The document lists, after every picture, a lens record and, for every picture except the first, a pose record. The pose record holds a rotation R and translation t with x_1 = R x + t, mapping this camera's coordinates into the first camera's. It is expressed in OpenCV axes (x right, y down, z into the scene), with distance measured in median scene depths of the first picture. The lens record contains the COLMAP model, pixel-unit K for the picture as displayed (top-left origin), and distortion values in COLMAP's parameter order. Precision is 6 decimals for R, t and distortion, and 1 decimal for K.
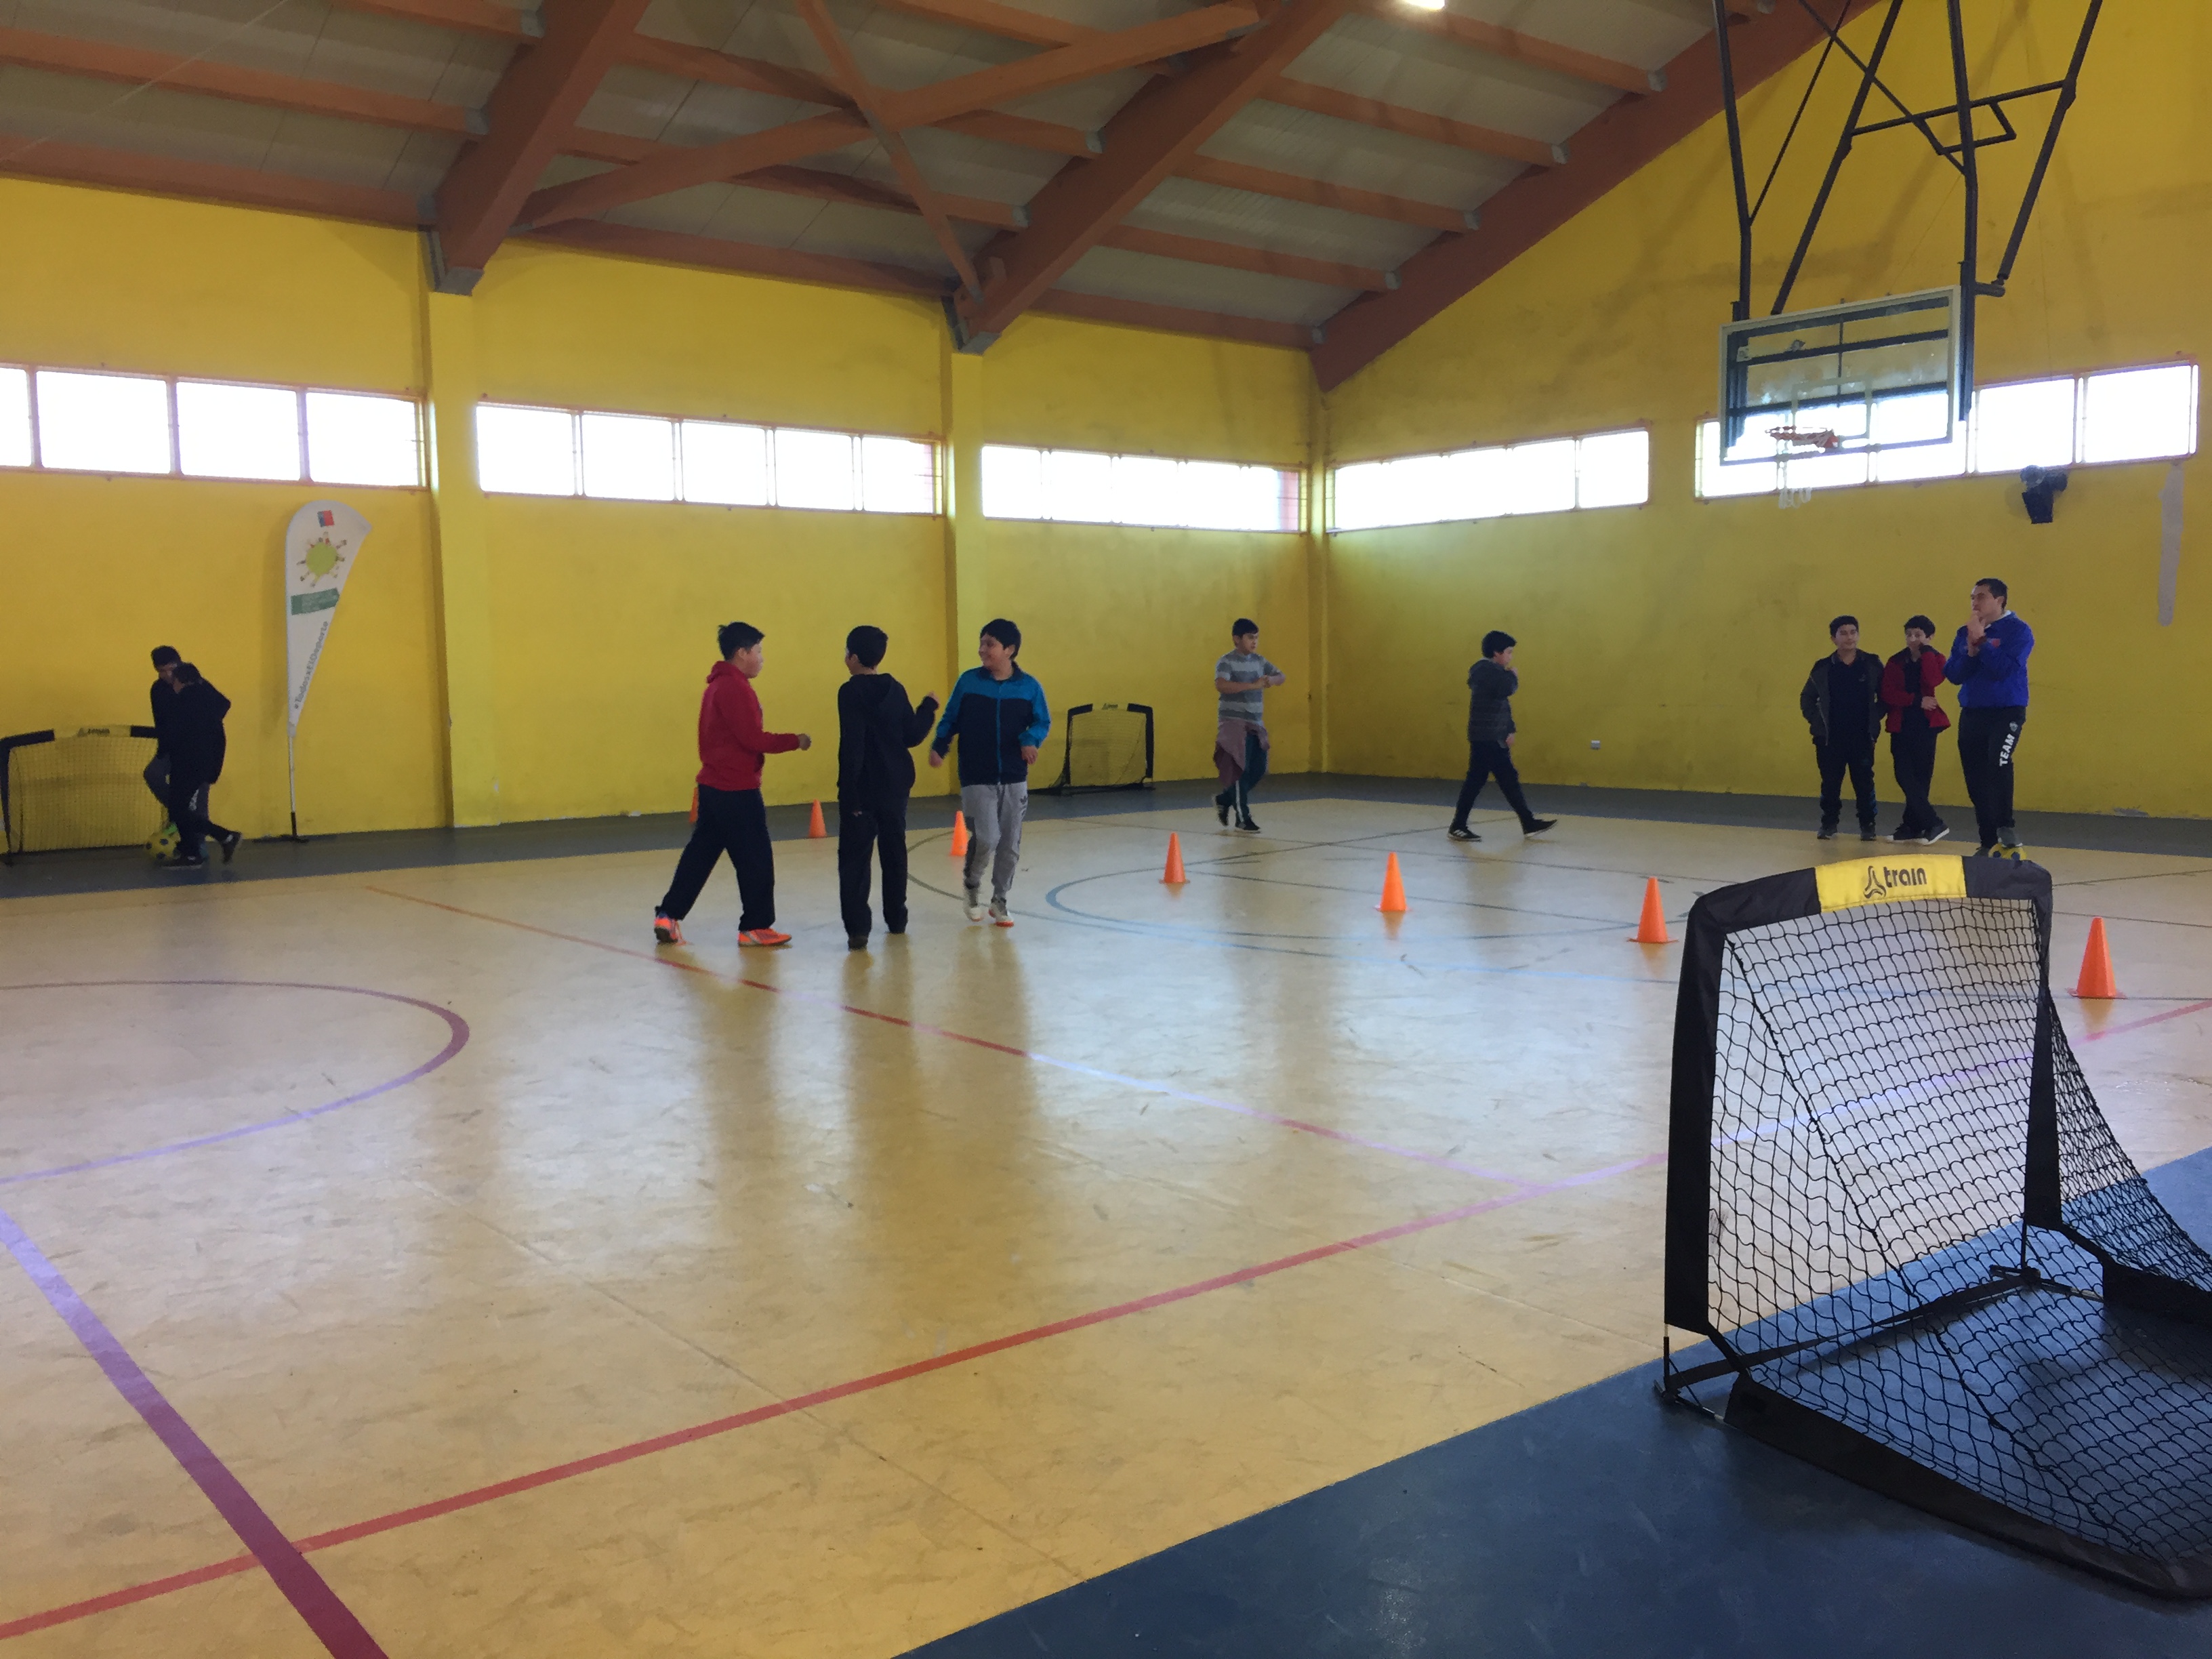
lens RADIAL K [[1898.1, 0, 1101.8], [0, 1898.1, 828.2], [0, 0, 1]] dist [0.084318, -0.098868]
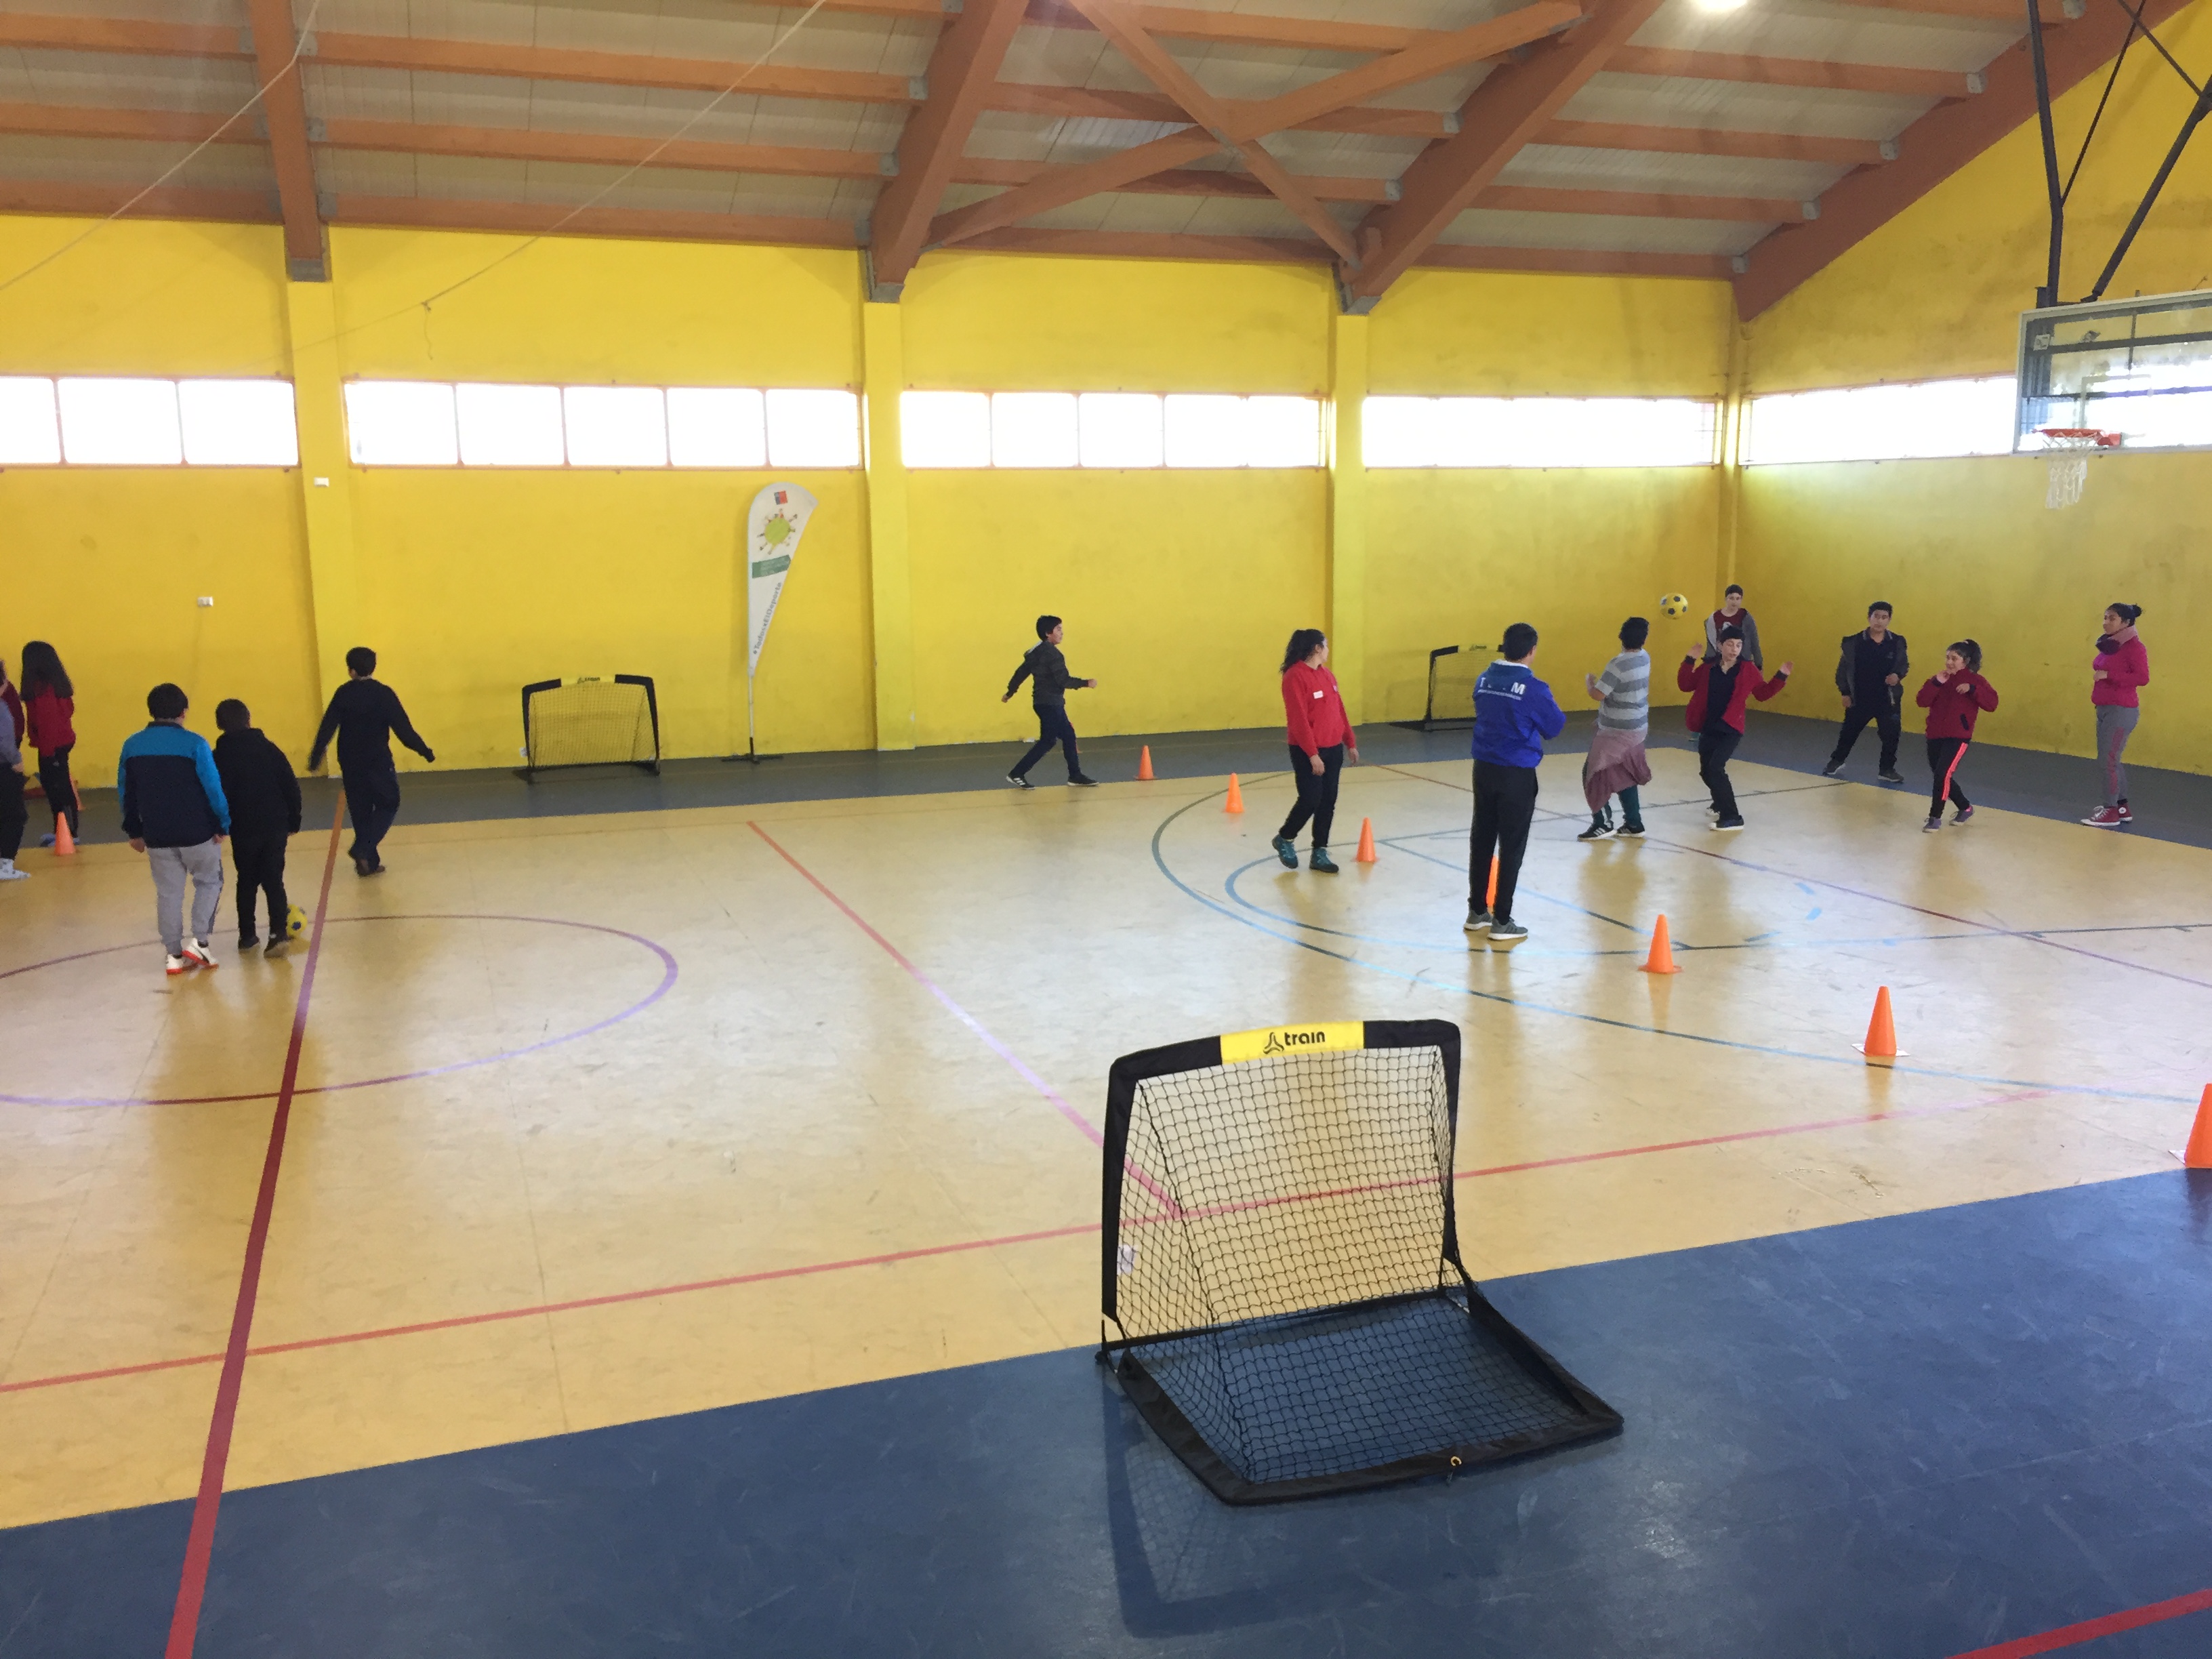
lens RADIAL K [[1903.0, 0, 1106.0], [0, 1903.0, 829.5], [0, 0, 1]] dist [0.087830, -0.107807]
pose [[0.948022, 0.056808, -0.313093, 0.169838], [-0.029670, 0.995429, 0.090774, -0.061418], [0.316818, -0.076767, 0.945375, -0.093179]]
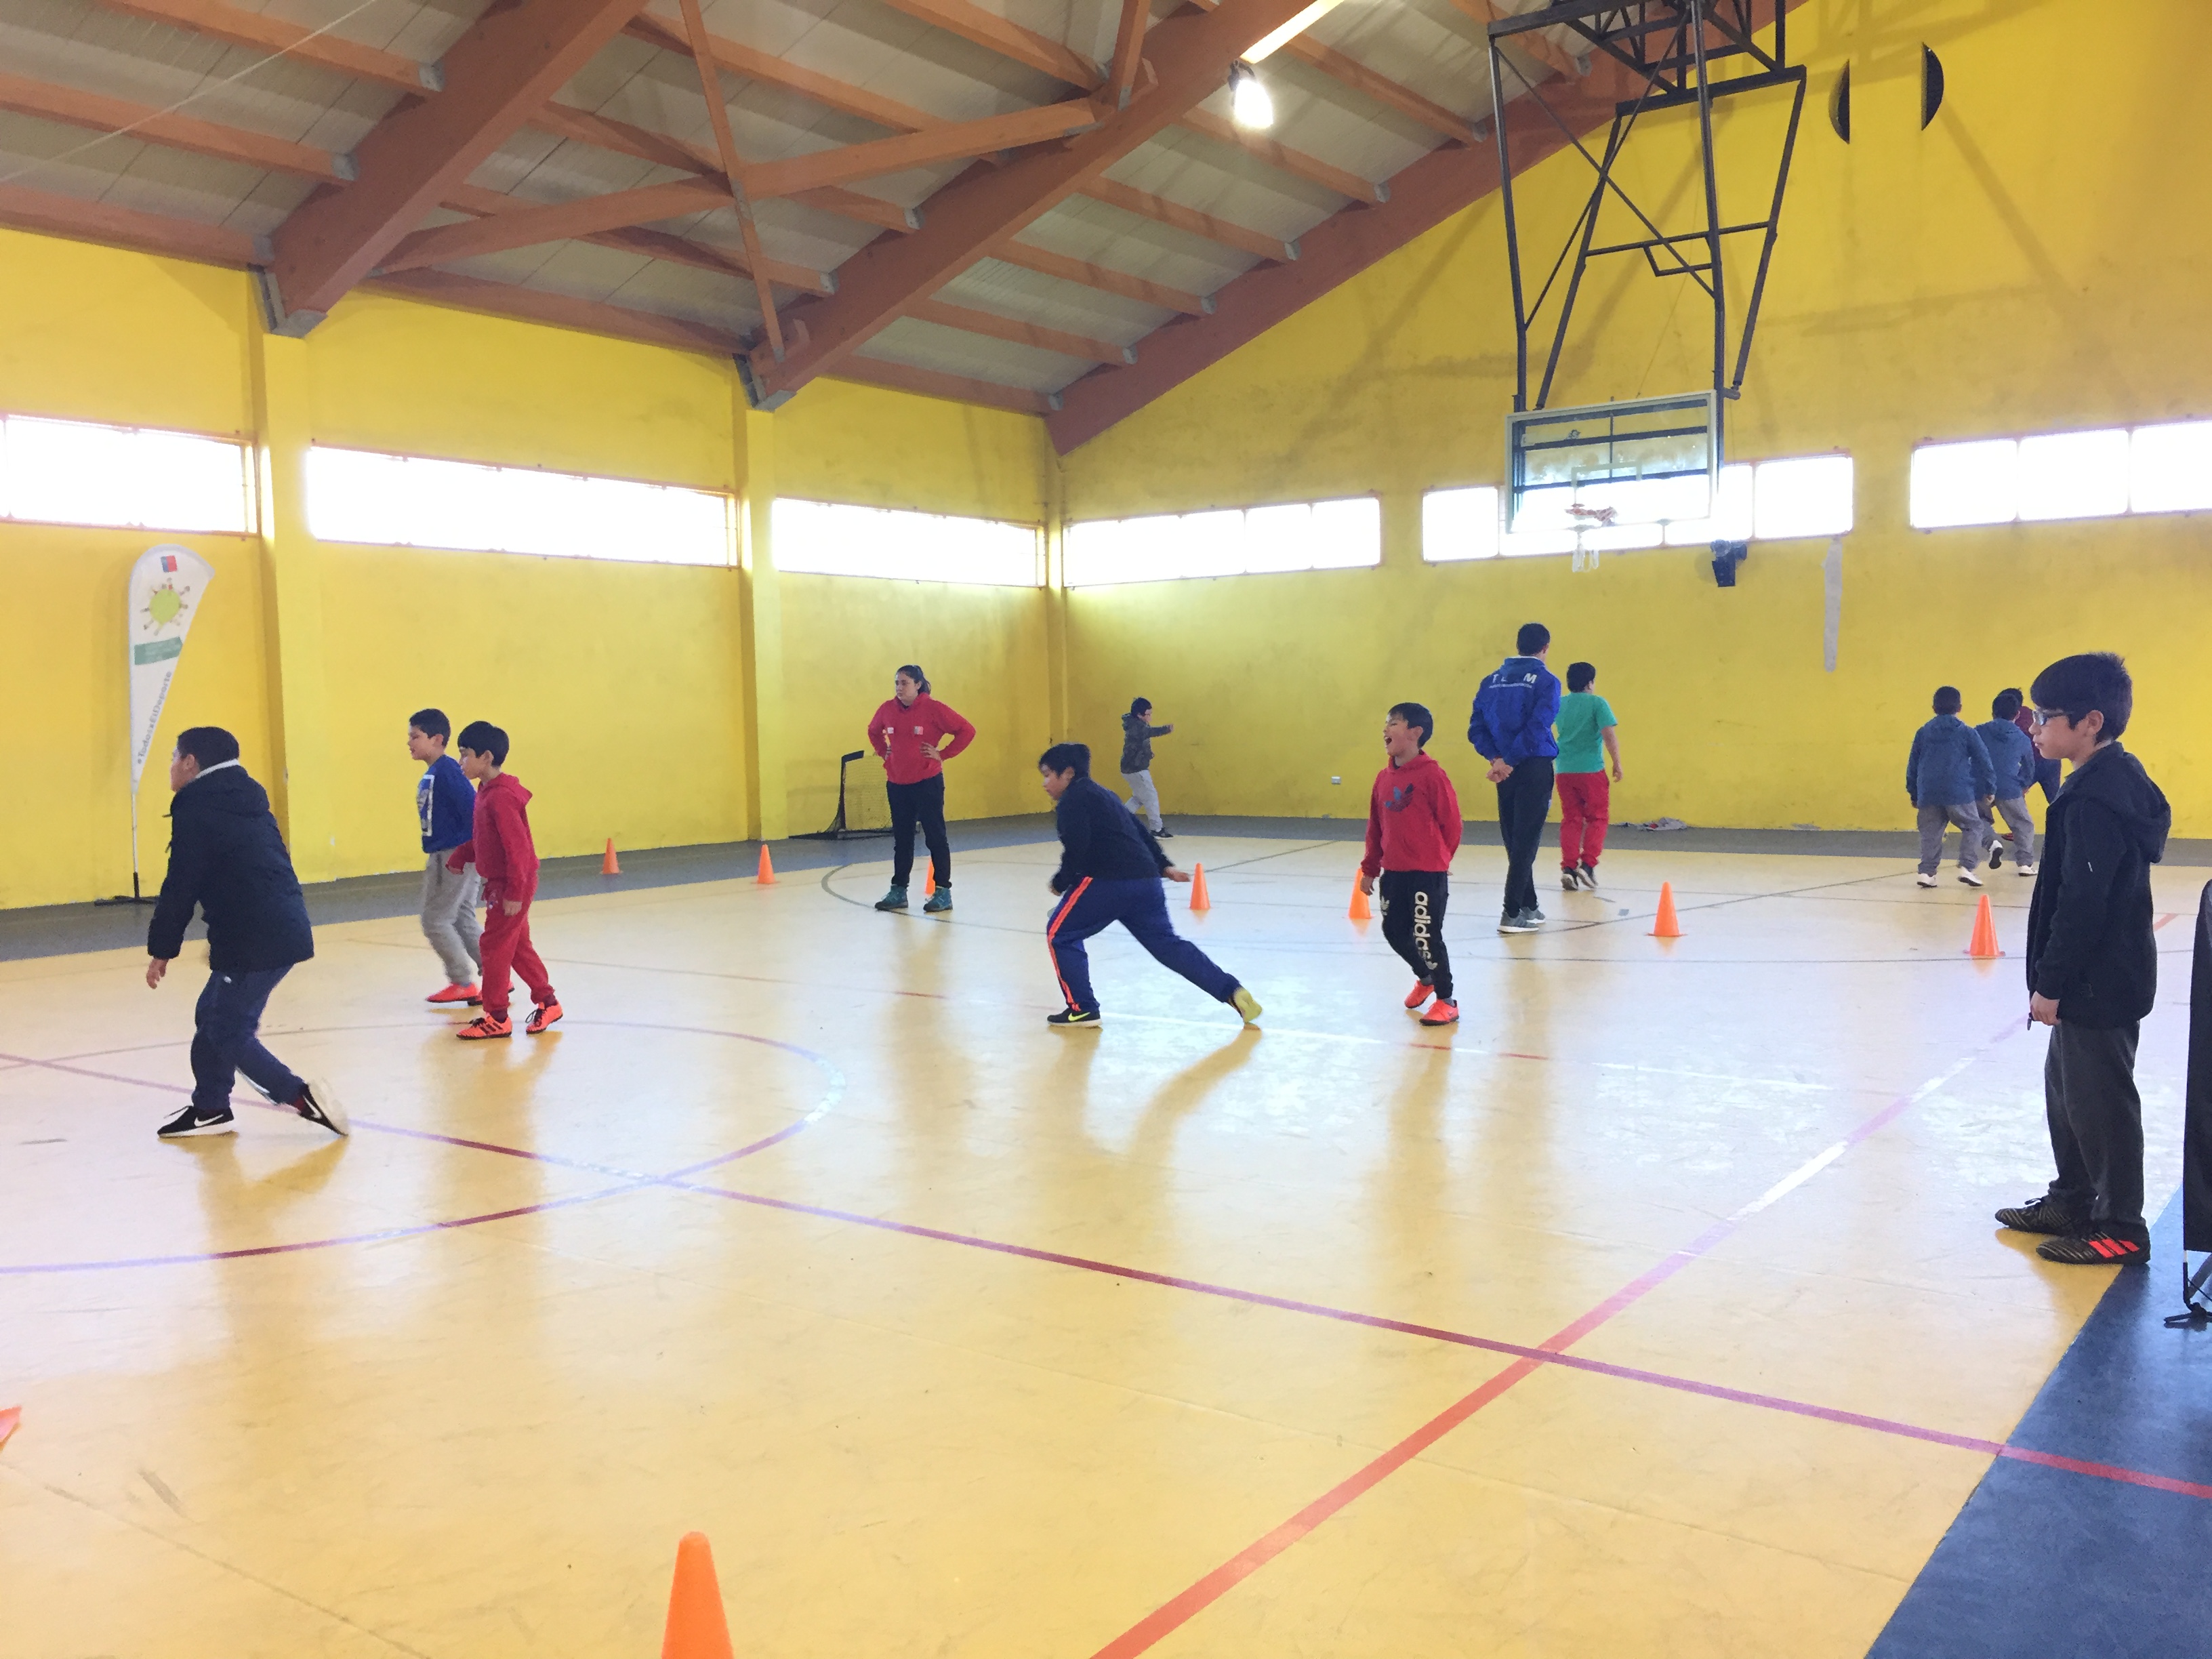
lens RADIAL K [[1898.1, 0, 1101.8], [0, 1898.1, 828.2], [0, 0, 1]] dist [0.084318, -0.098868]
pose [[0.965951, -0.024294, 0.257582, -0.183348], [0.030766, 0.999303, -0.021126, 0.004277], [-0.256889, 0.028331, 0.966026, -0.039496]]
